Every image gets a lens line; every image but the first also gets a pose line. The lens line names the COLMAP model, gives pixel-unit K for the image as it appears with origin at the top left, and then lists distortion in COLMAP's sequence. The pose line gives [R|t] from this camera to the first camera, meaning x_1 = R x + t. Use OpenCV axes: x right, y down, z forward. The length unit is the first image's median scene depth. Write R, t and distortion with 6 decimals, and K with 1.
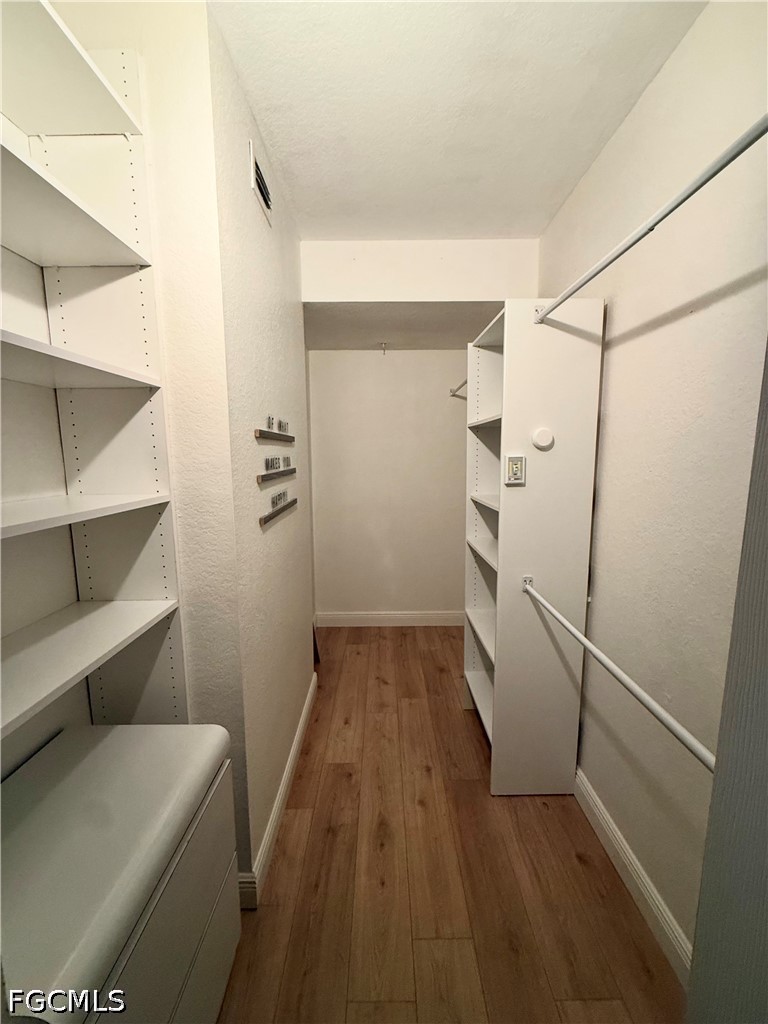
lens RADIAL K [[410.2, 0, 384.3], [0, 410.2, 507.8], [0, 0, 1]] dist [0.003346, -0.000231]
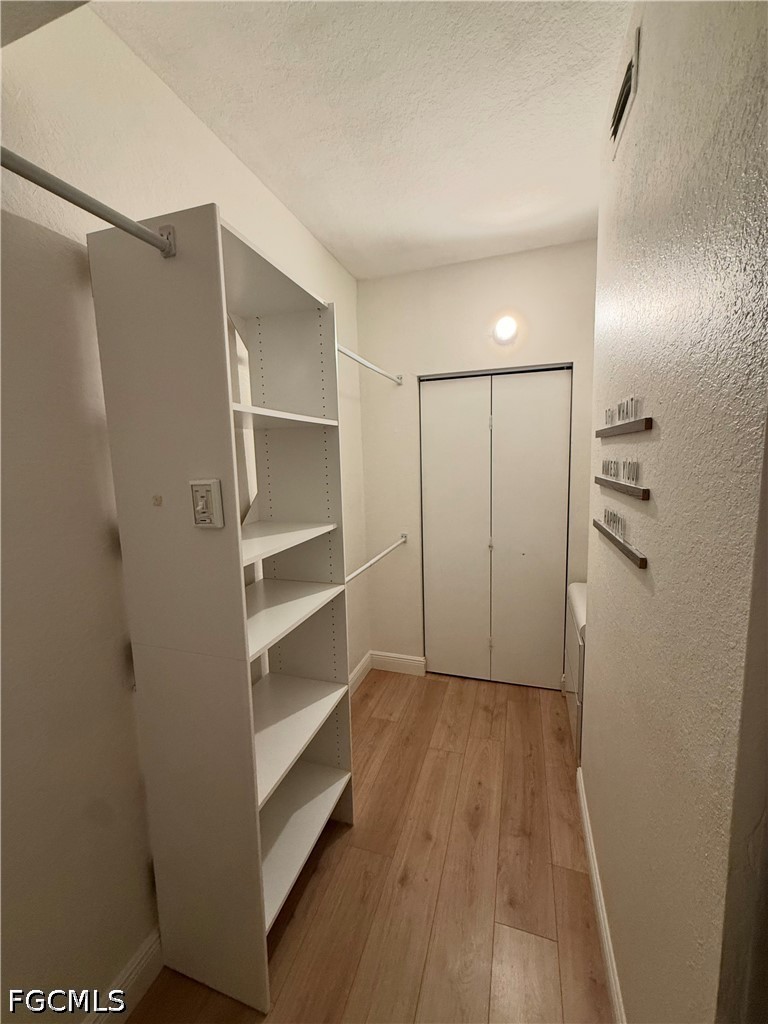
lens RADIAL K [[410.2, 0, 384.4], [0, 410.2, 510.5], [0, 0, 1]] dist [0.003346, -0.000231]
pose [[-0.946213, -0.007132, 0.323466, -0.117097], [0.079501, 0.963980, 0.253815, -0.251527], [-0.313625, 0.265879, -0.911563, 1.796165]]
